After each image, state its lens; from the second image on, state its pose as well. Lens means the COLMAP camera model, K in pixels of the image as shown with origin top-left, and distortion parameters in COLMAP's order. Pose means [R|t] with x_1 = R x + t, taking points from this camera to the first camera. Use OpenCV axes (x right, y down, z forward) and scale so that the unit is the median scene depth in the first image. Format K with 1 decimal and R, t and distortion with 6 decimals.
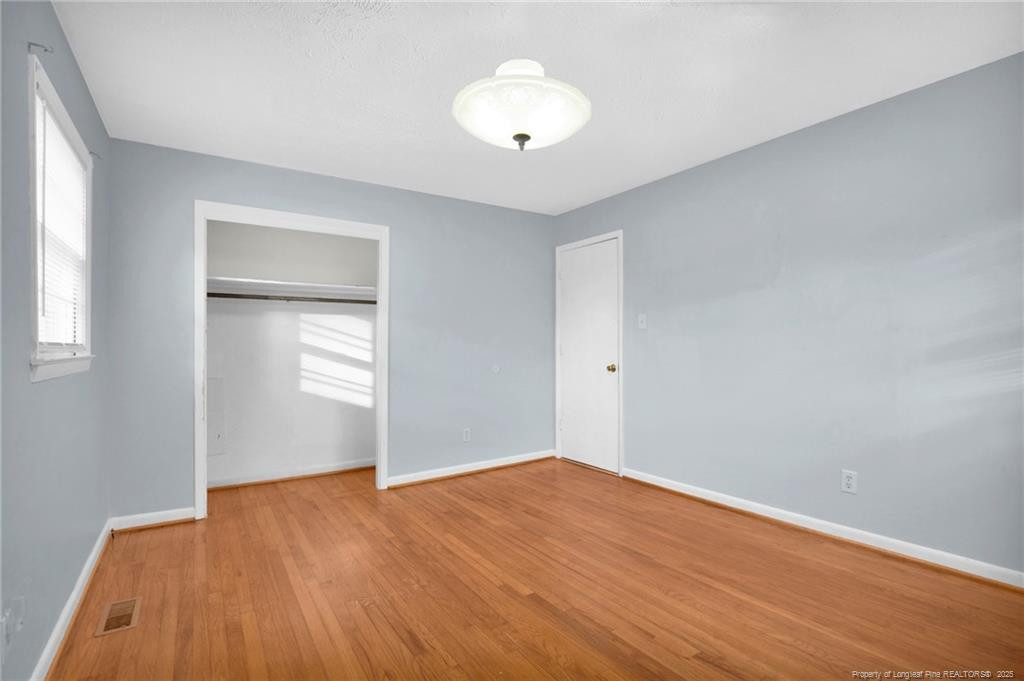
lens RADIAL K [[493.4, 0, 516.2], [0, 493.4, 342.4], [0, 0, 1]] dist [-0.033147, -0.000362]
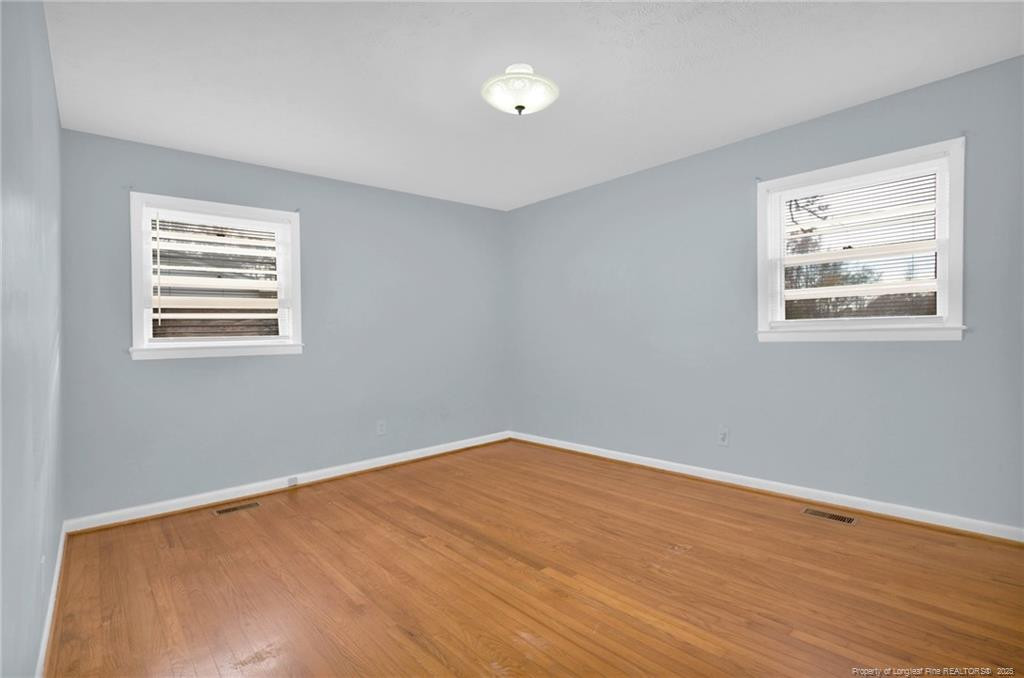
lens RADIAL K [[493.4, 0, 516.2], [0, 493.4, 340.9], [0, 0, 1]] dist [-0.033147, -0.000362]
pose [[-0.989216, 0.036496, -0.141842, 0.218837], [0.036556, 0.999329, 0.002181, 0.021672], [0.141827, -0.003027, -0.989887, 2.052568]]
